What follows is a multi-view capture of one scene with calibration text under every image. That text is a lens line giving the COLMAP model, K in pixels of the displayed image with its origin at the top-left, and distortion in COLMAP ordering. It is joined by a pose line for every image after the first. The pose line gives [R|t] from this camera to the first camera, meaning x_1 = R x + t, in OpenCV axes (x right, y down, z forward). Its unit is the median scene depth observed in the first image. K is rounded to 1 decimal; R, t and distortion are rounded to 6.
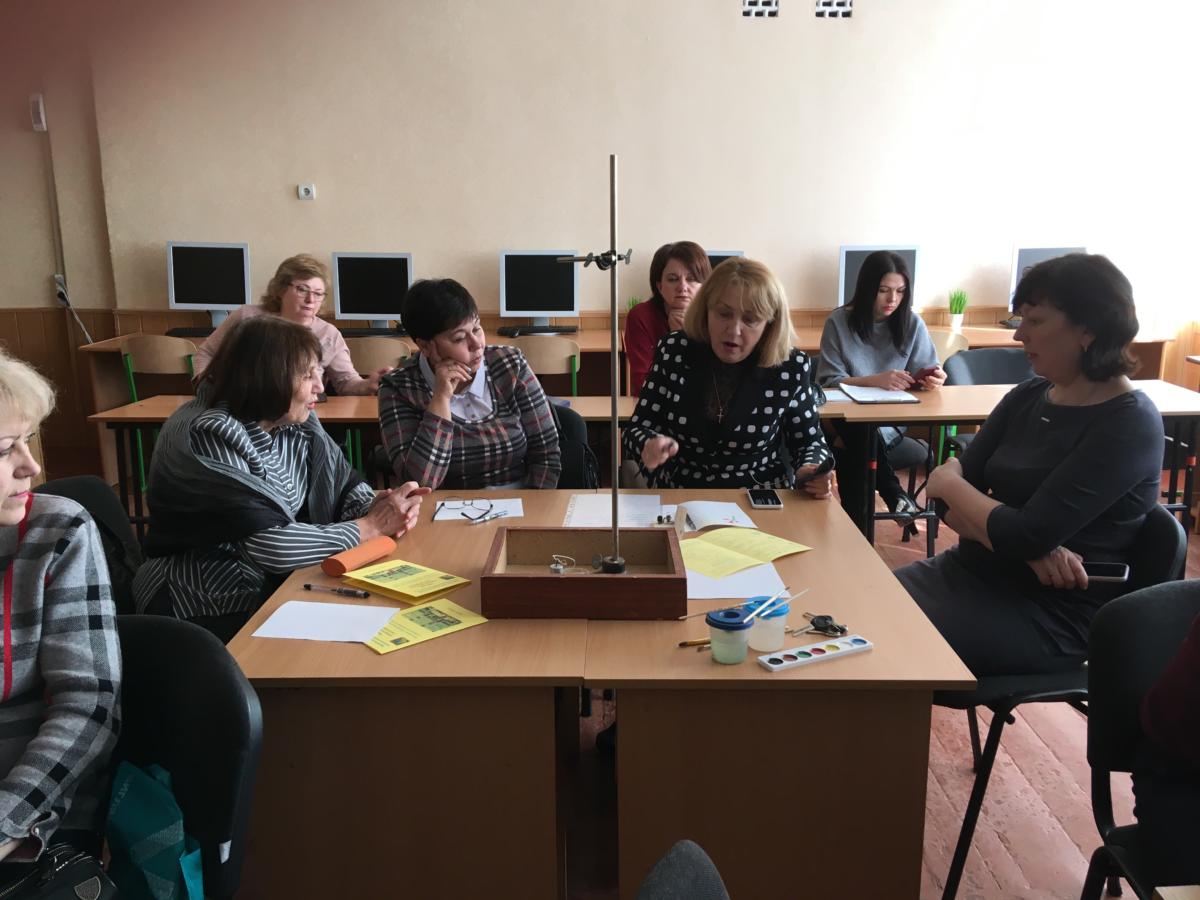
lens RADIAL K [[1015.4, 0, 596.1], [0, 1015.4, 451.3], [0, 0, 1]] dist [0.119665, -0.181482]
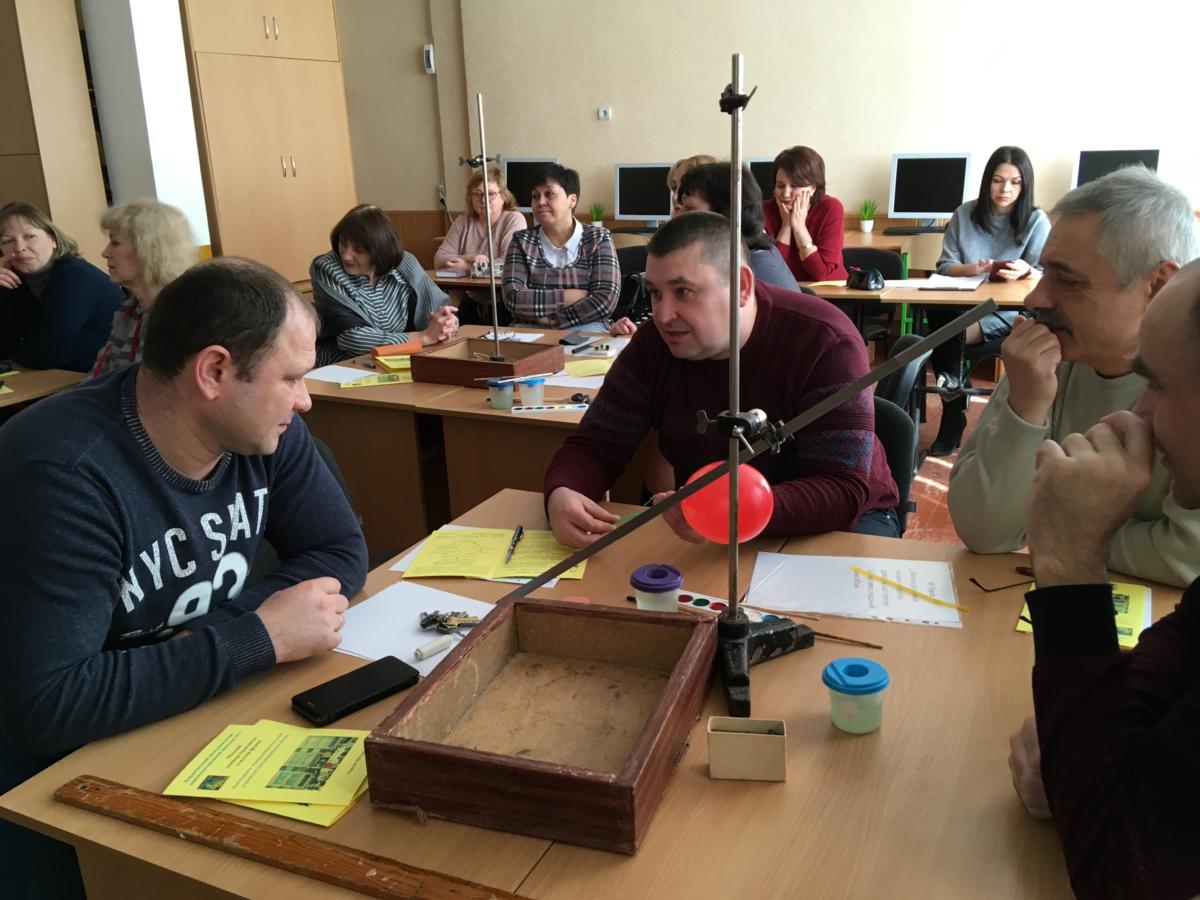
lens RADIAL K [[1015.4, 0, 597.9], [0, 1015.4, 451.0], [0, 0, 1]] dist [0.119665, -0.181482]
pose [[0.892591, 0.107841, -0.437781, 0.610075], [-0.072630, 0.992684, 0.096450, 0.062497], [0.444979, -0.054294, 0.893893, -0.250784]]
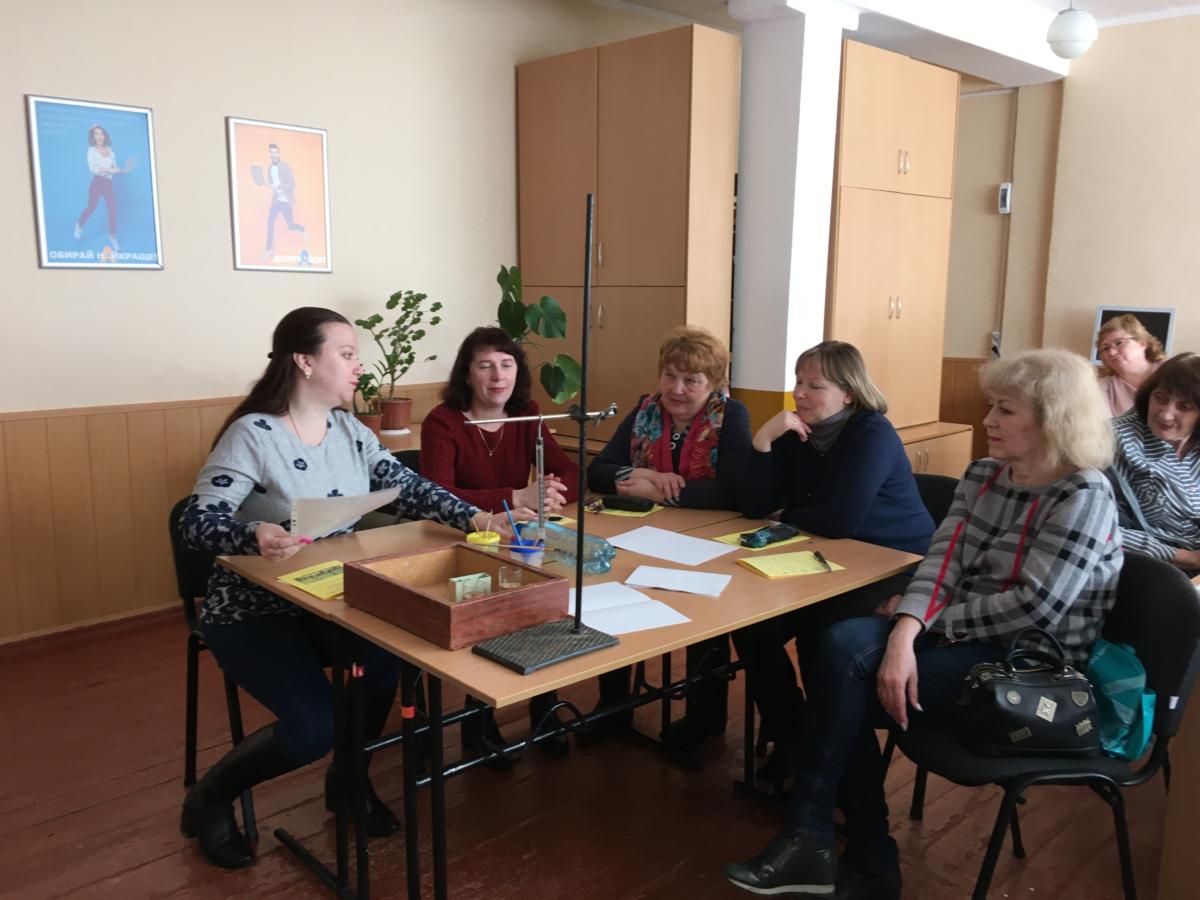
lens RADIAL K [[1015.4, 0, 600.3], [0, 1015.4, 452.8], [0, 0, 1]] dist [0.119665, -0.181482]
pose [[0.702253, 0.125957, -0.700696, 0.030665], [-0.169343, 0.985529, 0.007439, 0.080338], [0.691494, 0.113434, 0.713421, -0.337554]]
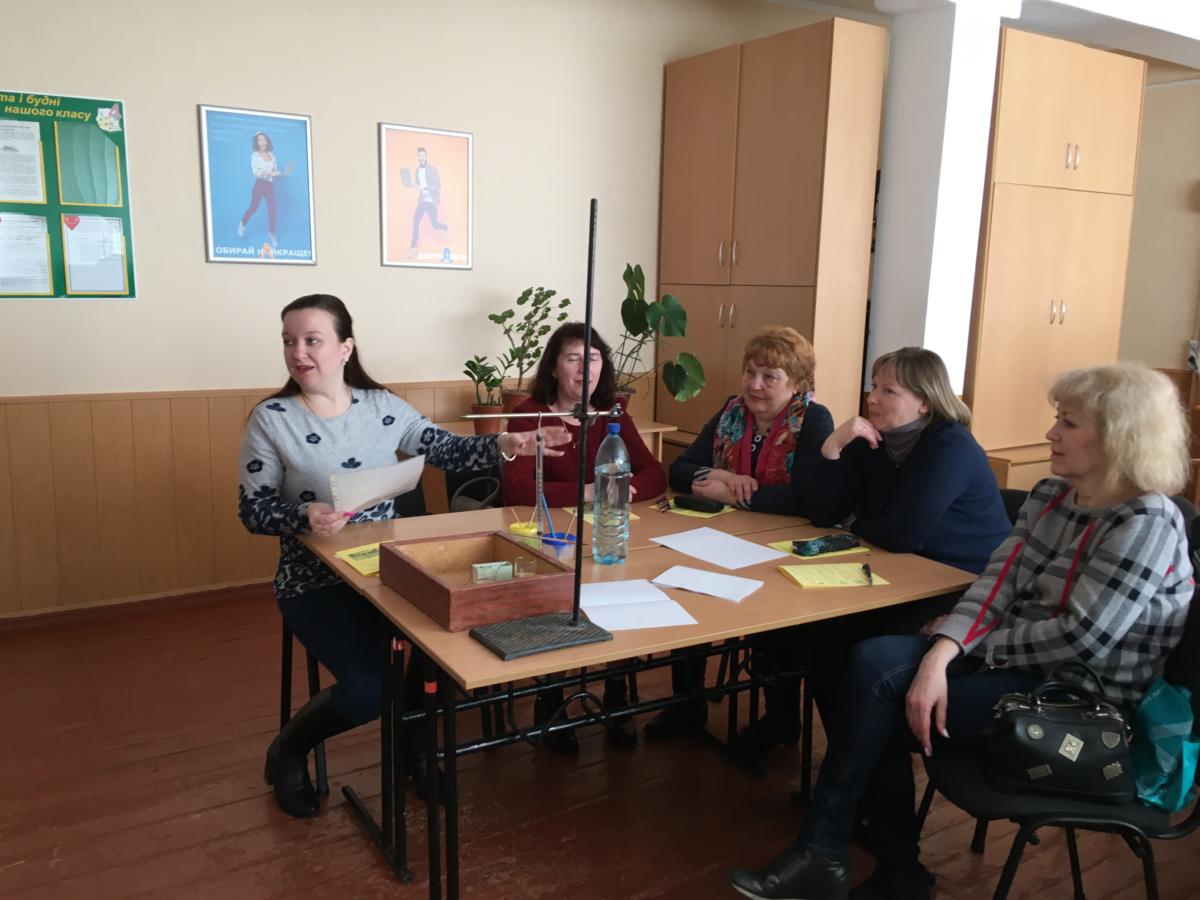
lens RADIAL K [[1015.4, 0, 596.2], [0, 1015.4, 452.2], [0, 0, 1]] dist [0.119665, -0.181482]
pose [[0.543080, 0.158311, -0.824622, 0.127497], [-0.210533, 0.976368, 0.048791, 0.052735], [0.812859, 0.147113, 0.563576, -0.245121]]
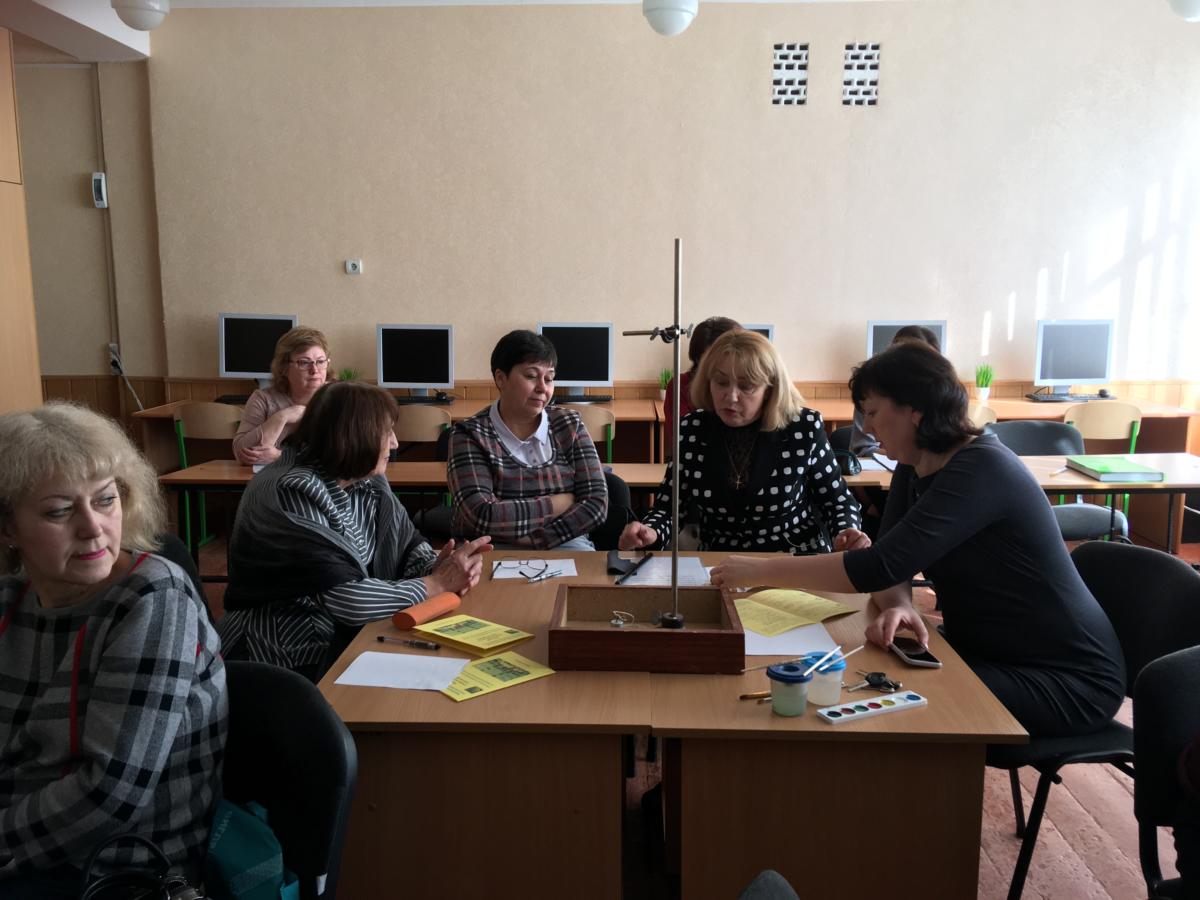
lens RADIAL K [[1015.4, 0, 596.2], [0, 1015.4, 448.6], [0, 0, 1]] dist [0.119665, -0.181482]
pose [[0.999798, 0.008783, -0.018063, -0.030800], [-0.010040, 0.997446, -0.070722, 0.006635], [0.017396, 0.070889, 0.997332, -0.042791]]
